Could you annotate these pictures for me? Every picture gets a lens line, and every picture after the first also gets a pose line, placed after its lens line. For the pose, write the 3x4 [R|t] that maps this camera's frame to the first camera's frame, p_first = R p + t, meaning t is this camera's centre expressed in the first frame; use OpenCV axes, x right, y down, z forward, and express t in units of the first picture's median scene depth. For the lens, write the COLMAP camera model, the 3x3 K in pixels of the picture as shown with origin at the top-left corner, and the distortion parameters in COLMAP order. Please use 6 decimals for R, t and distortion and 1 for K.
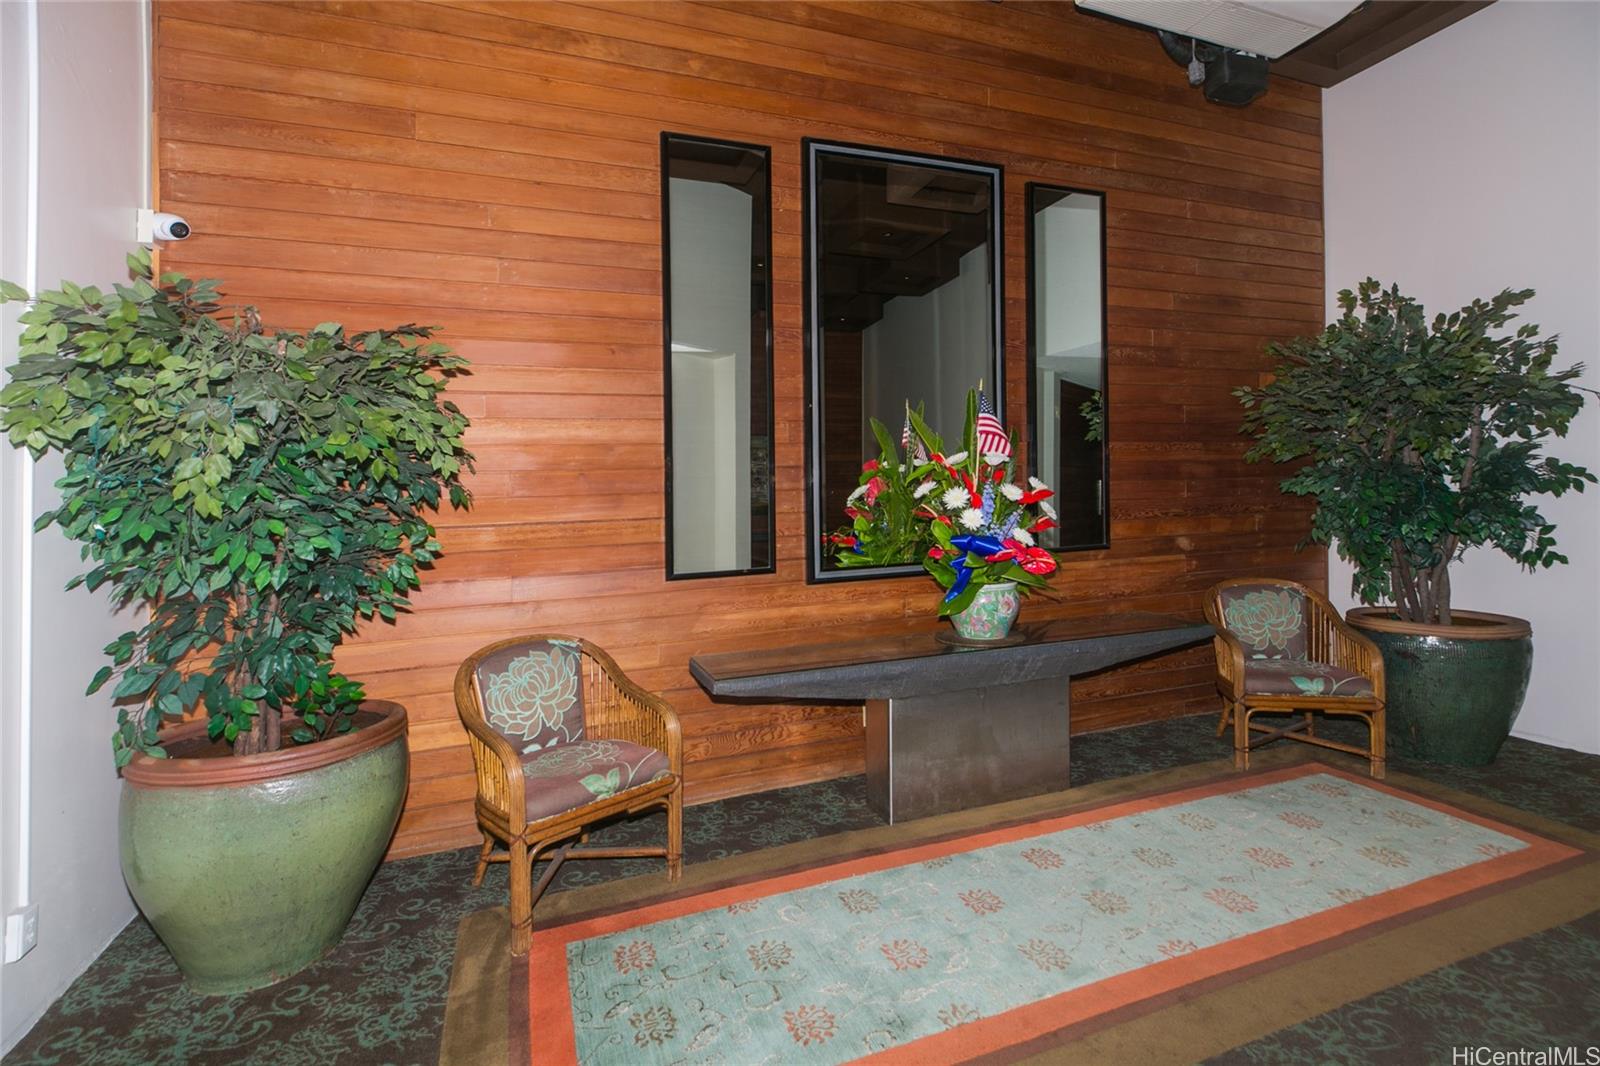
lens RADIAL K [[740.3, 0, 791.8], [0, 740.3, 557.8], [0, 0, 1]] dist [0.003883, -0.000376]
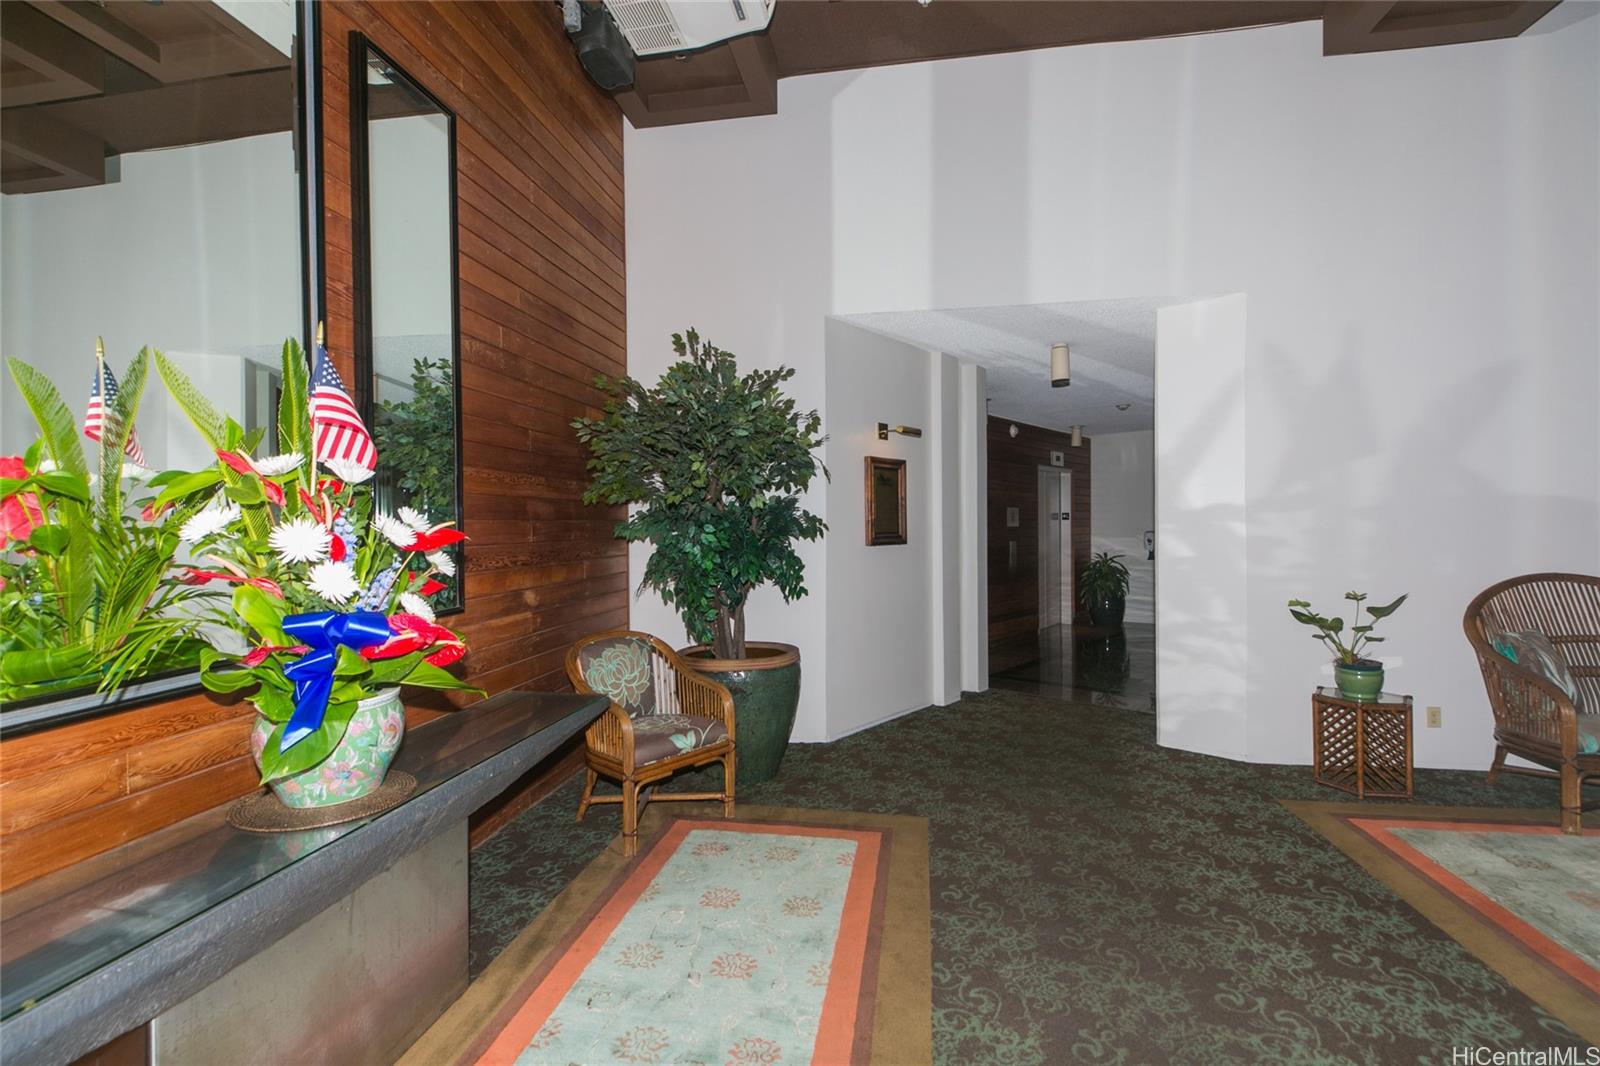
lens RADIAL K [[740.3, 0, 791.8], [0, 740.3, 557.8], [0, 0, 1]] dist [0.003883, -0.000376]
pose [[0.507210, -0.016248, 0.861669, -0.035386], [0.070593, 0.997246, -0.022749, -0.029018], [-0.858926, 0.072366, 0.506960, 0.391115]]
